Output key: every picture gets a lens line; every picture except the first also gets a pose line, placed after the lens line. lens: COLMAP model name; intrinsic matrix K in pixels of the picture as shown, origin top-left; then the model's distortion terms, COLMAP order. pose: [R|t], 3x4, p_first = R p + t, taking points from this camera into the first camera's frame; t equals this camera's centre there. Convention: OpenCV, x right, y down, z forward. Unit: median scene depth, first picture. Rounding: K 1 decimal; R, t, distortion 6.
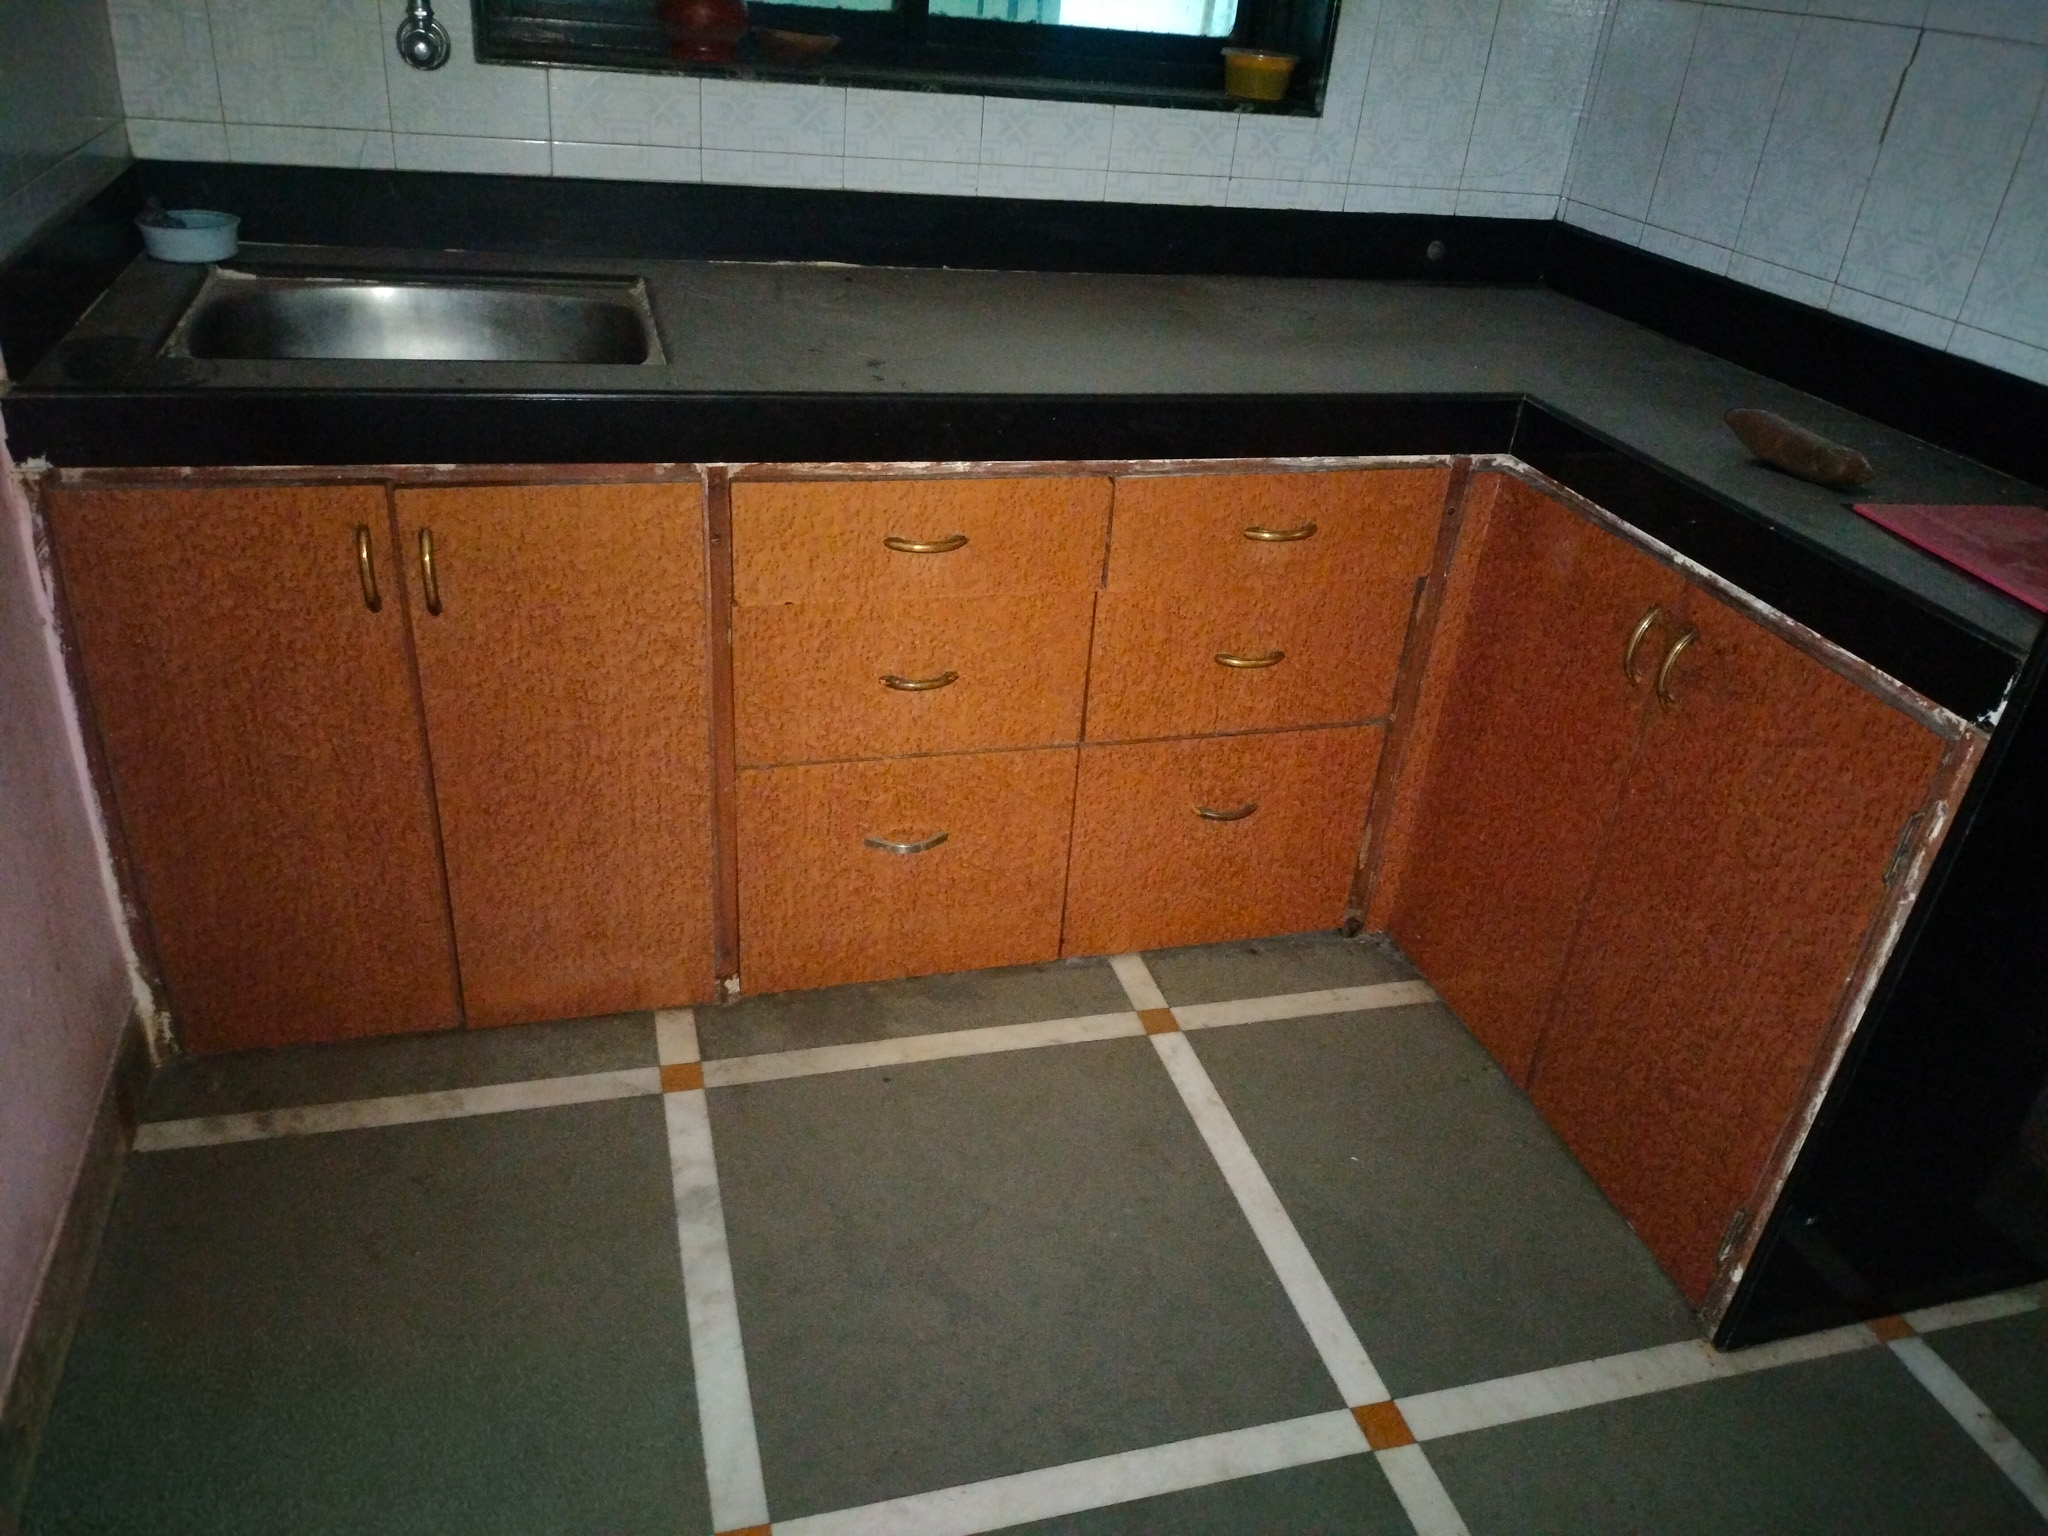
lens RADIAL K [[1509.4, 0, 1011.6], [0, 1509.4, 765.4], [0, 0, 1]] dist [0.049267, -0.058973]
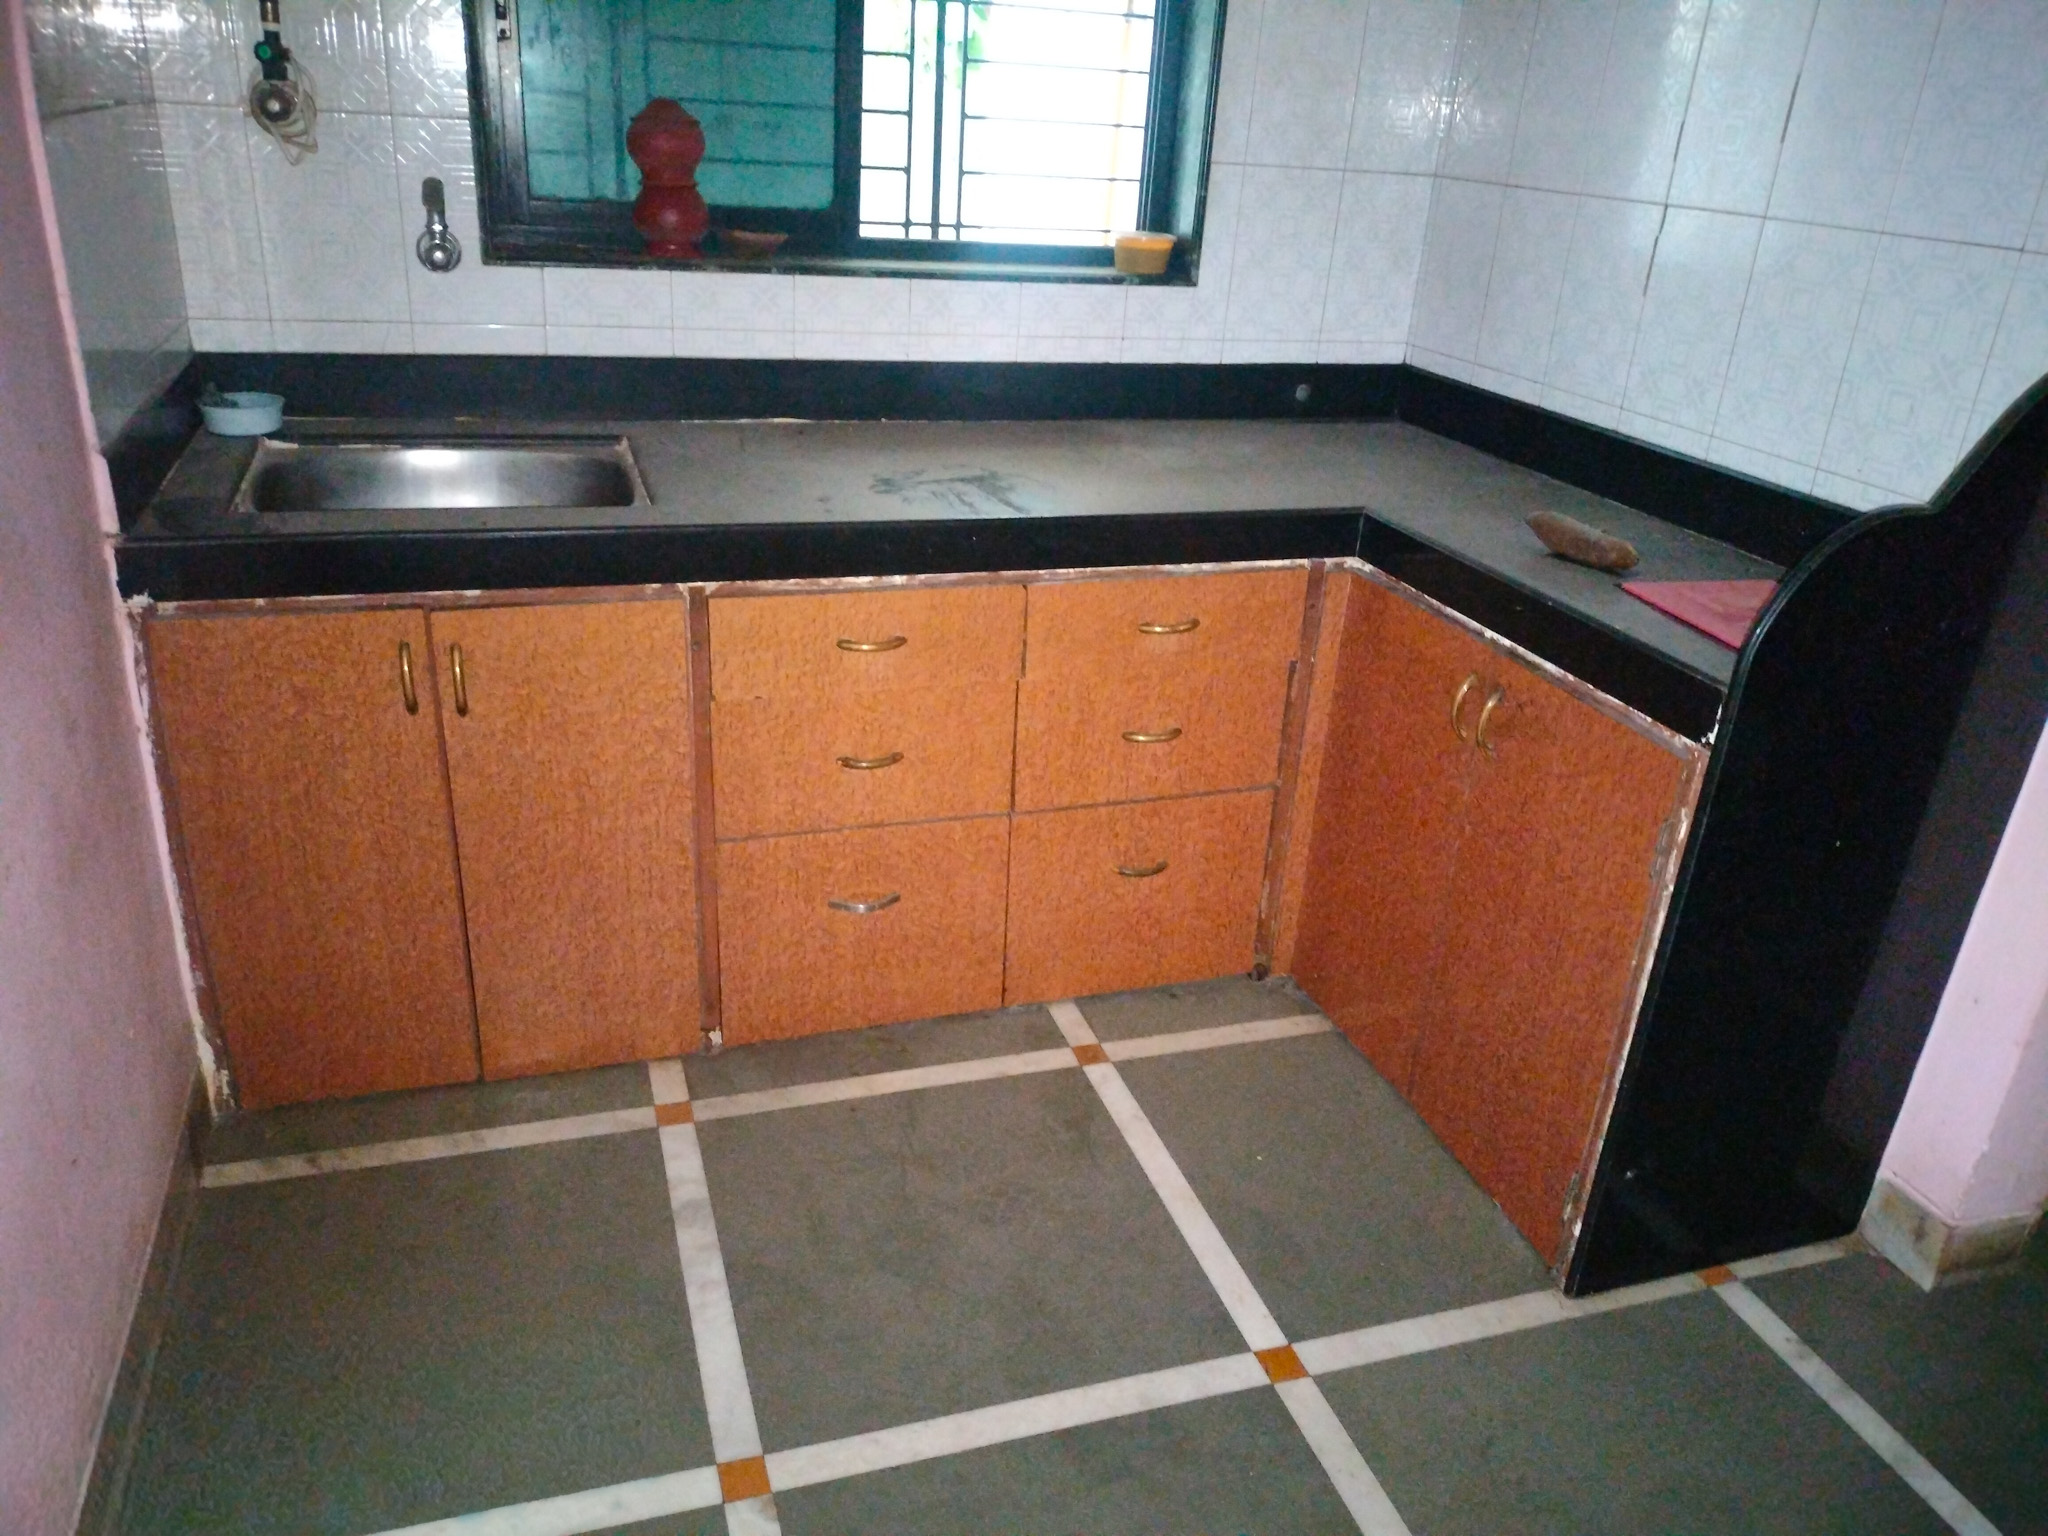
lens RADIAL K [[1509.4, 0, 1011.6], [0, 1509.4, 765.4], [0, 0, 1]] dist [0.049267, -0.058973]
pose [[0.998959, -0.037836, 0.025492, 0.019416], [0.039986, 0.995149, -0.089885, 0.059815], [-0.021967, 0.090810, 0.995626, -0.182633]]
